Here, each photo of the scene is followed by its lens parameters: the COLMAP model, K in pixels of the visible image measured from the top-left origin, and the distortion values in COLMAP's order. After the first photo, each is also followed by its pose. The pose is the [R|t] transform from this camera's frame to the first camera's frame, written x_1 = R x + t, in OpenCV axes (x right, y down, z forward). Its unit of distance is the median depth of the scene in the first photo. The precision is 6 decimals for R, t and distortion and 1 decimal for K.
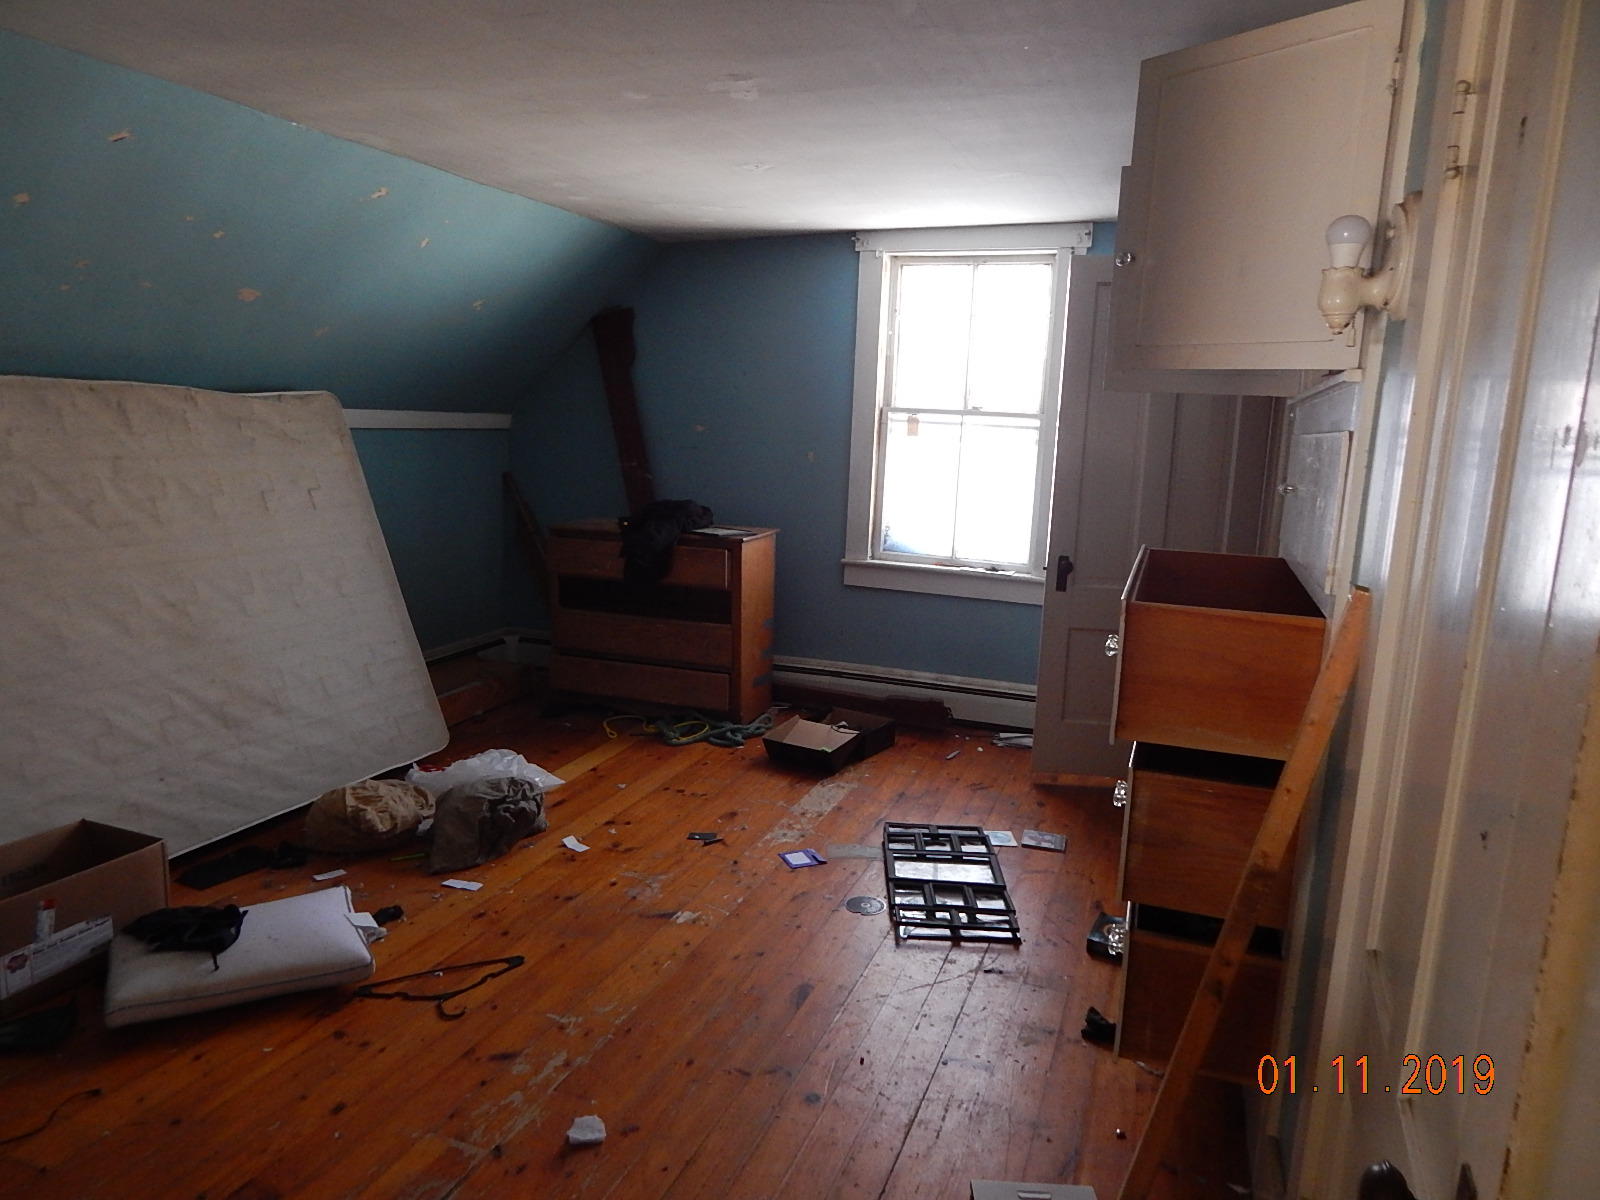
lens RADIAL K [[1063.5, 0, 799.2], [0, 1063.5, 596.0], [0, 0, 1]] dist [0.003245, -0.006472]
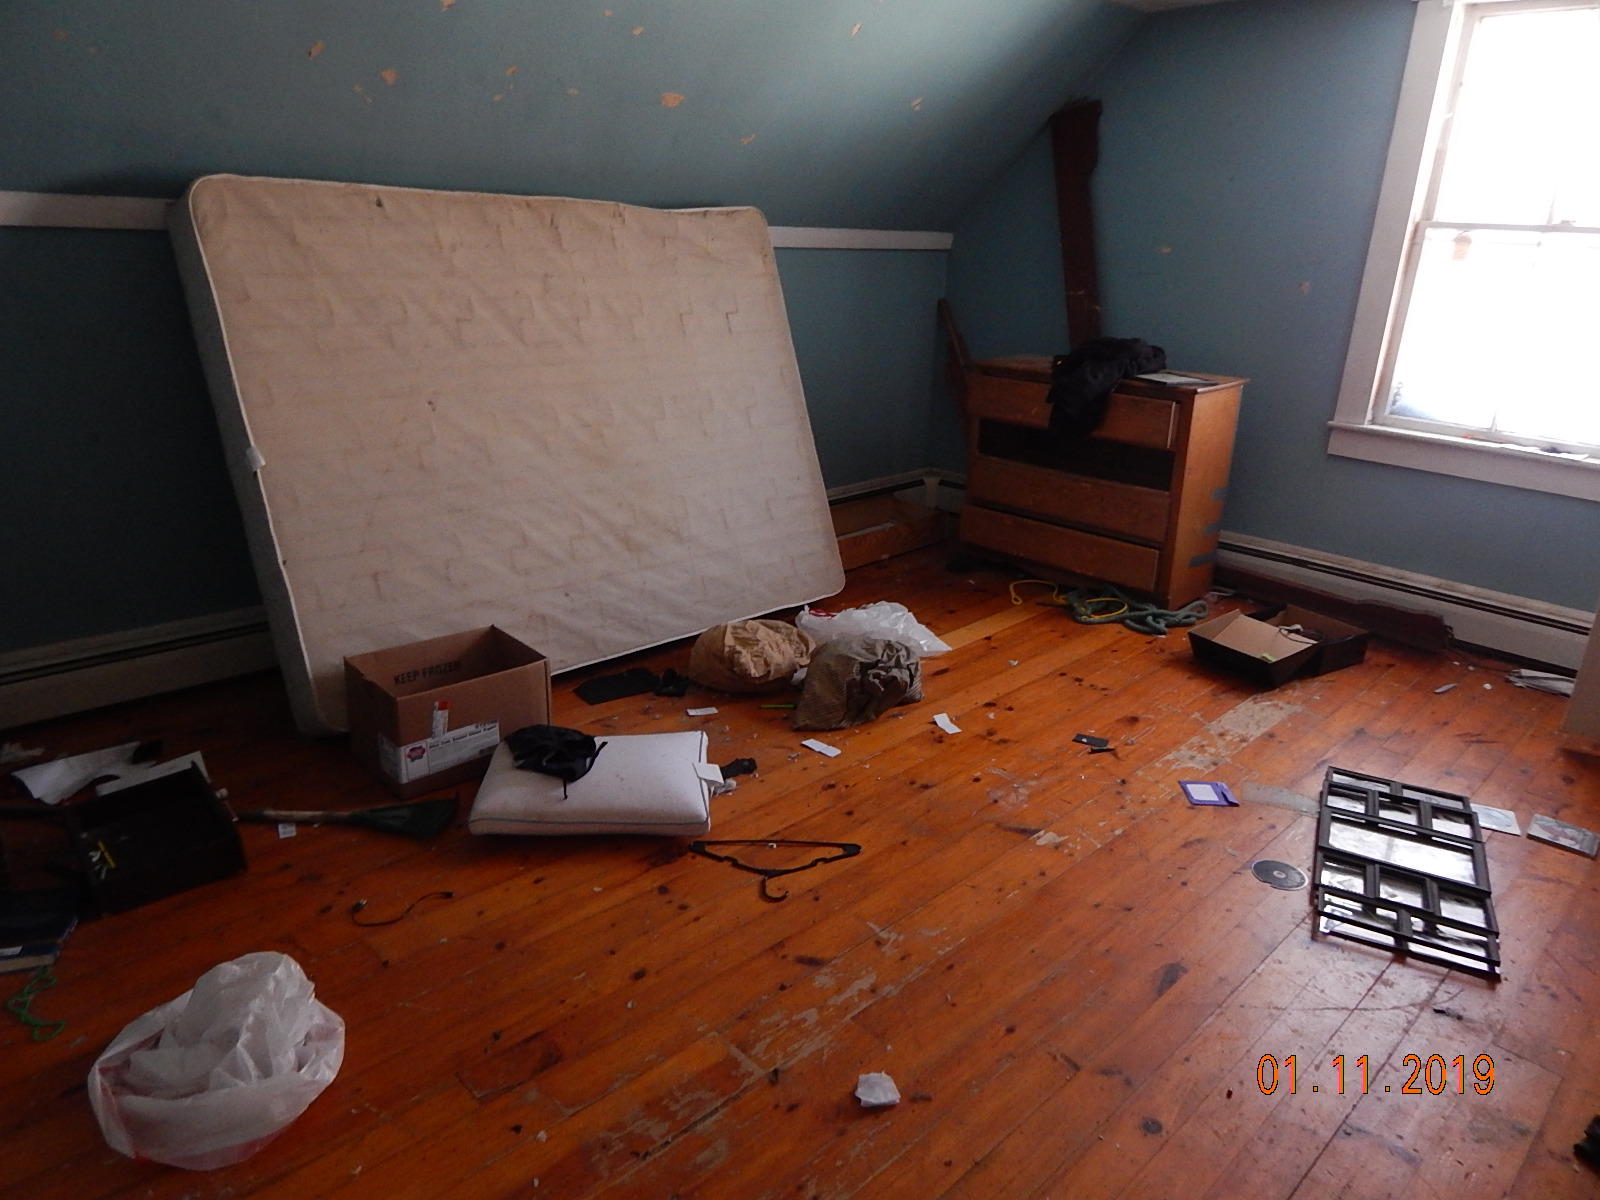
lens RADIAL K [[1063.5, 0, 799.2], [0, 1063.5, 596.0], [0, 0, 1]] dist [0.003245, -0.006472]
pose [[0.906463, 0.135330, -0.400013, 0.024171], [-0.071505, 0.982769, 0.170447, -0.019651], [0.416187, -0.125900, 0.900521, 0.147448]]
